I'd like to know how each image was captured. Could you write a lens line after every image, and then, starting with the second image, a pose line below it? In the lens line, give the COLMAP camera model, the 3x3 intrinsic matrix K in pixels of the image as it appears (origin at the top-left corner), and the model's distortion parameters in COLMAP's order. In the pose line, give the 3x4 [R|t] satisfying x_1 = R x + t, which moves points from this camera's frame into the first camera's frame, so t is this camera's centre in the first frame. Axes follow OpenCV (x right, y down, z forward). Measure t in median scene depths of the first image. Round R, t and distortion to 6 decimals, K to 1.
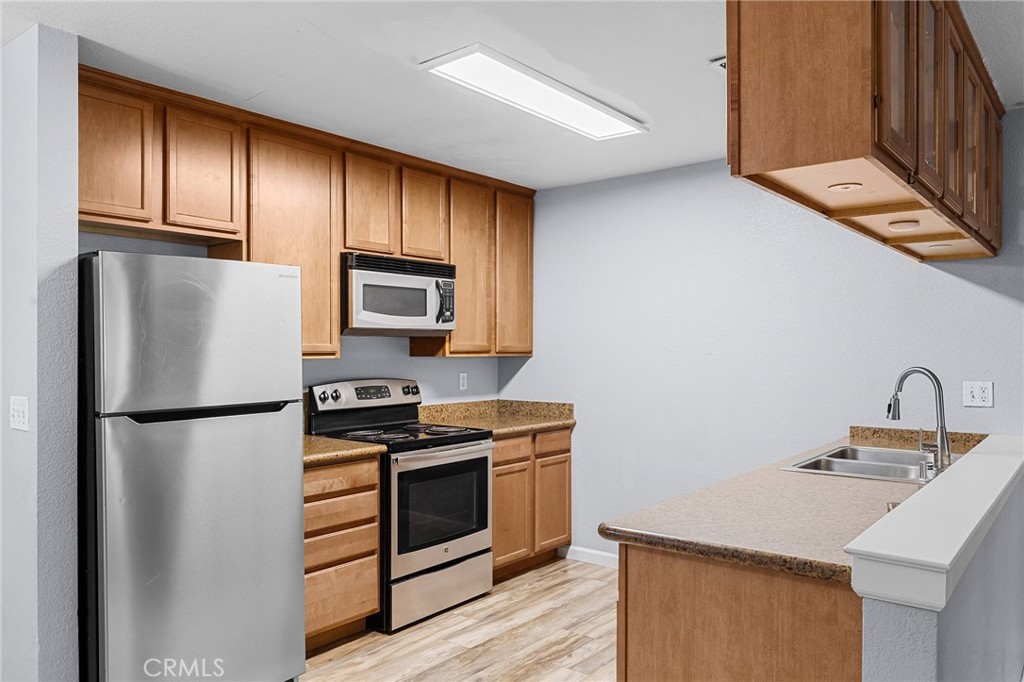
lens RADIAL K [[776.1, 0, 536.2], [0, 776.1, 351.5], [0, 0, 1]] dist [0.005038, 0.004100]
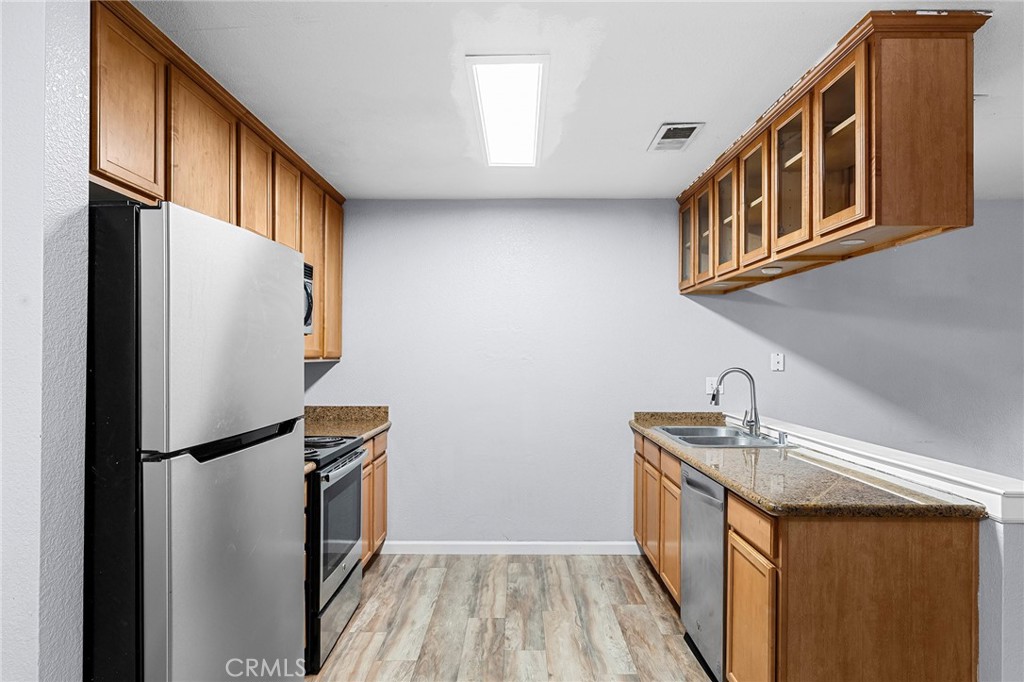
lens RADIAL K [[630.5, 0, 542.2], [0, 630.5, 352.2], [0, 0, 1]] dist [-0.000599, 0.000505]
pose [[0.774013, 0.005133, 0.633149, -0.429890], [-0.000828, 0.999974, -0.007095, -0.000500], [-0.633169, 0.004967, 0.773998, 0.261323]]
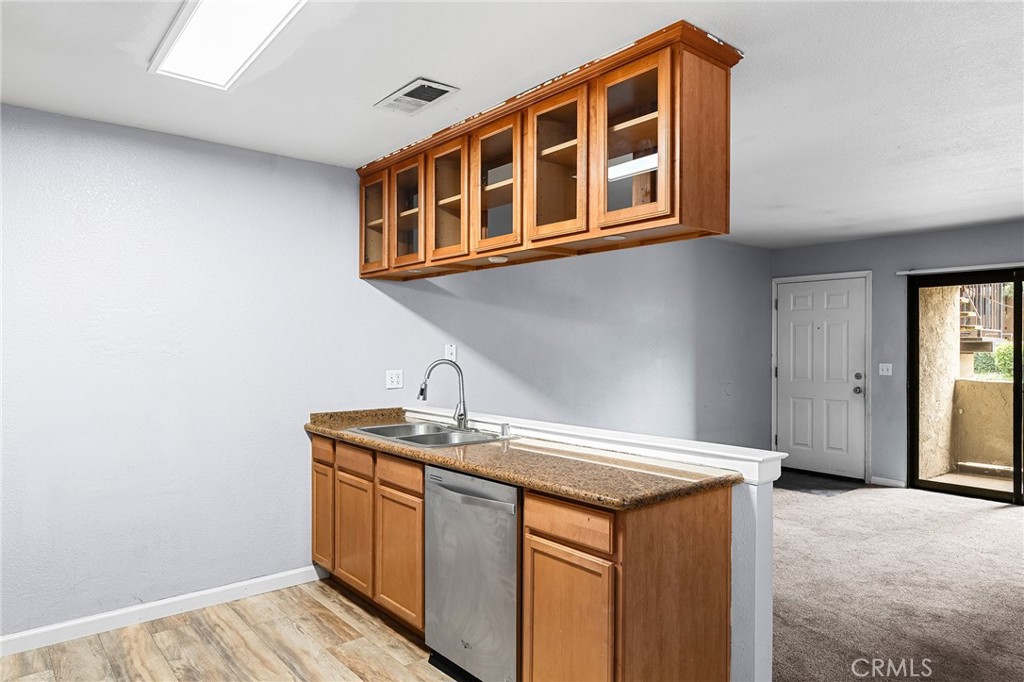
lens RADIAL K [[630.5, 0, 535.5], [0, 630.5, 352.8], [0, 0, 1]] dist [-0.000599, 0.000505]
pose [[0.194683, -0.008238, 0.980832, -0.458603], [0.003414, 0.999964, 0.007721, -0.000082], [-0.980860, 0.001846, 0.194704, 0.510634]]
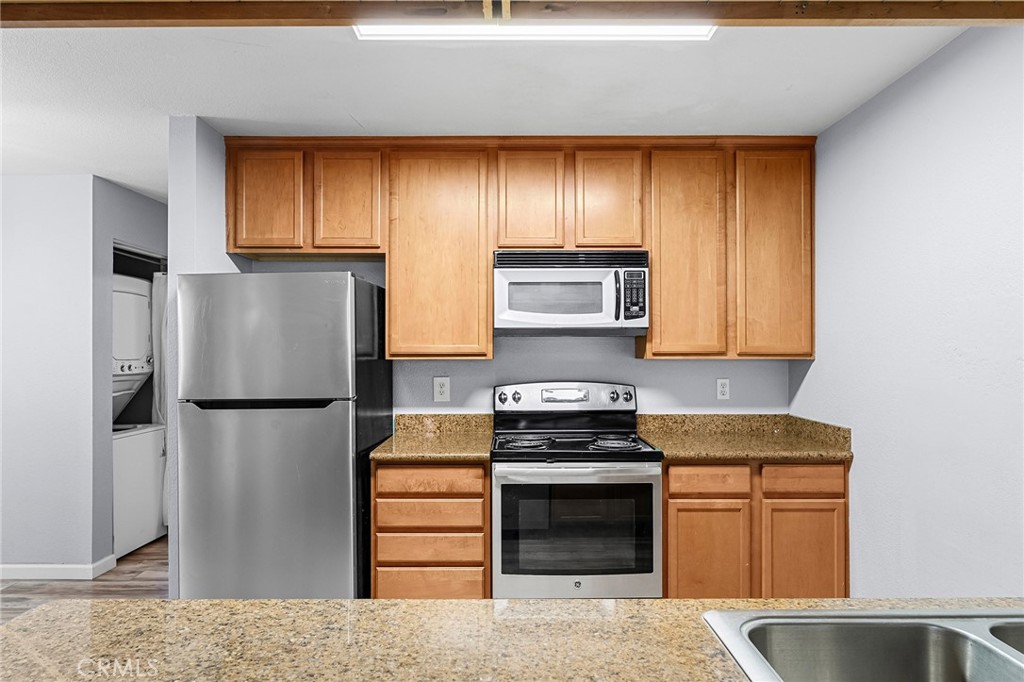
lens RADIAL K [[630.5, 0, 509.8], [0, 630.5, 350.5], [0, 0, 1]] dist [-0.000599, 0.000505]
pose [[0.594290, -0.000220, -0.804251, 0.412302], [-0.002685, 0.999994, -0.002257, -0.000816], [0.804246, 0.003501, 0.594286, 0.541852]]
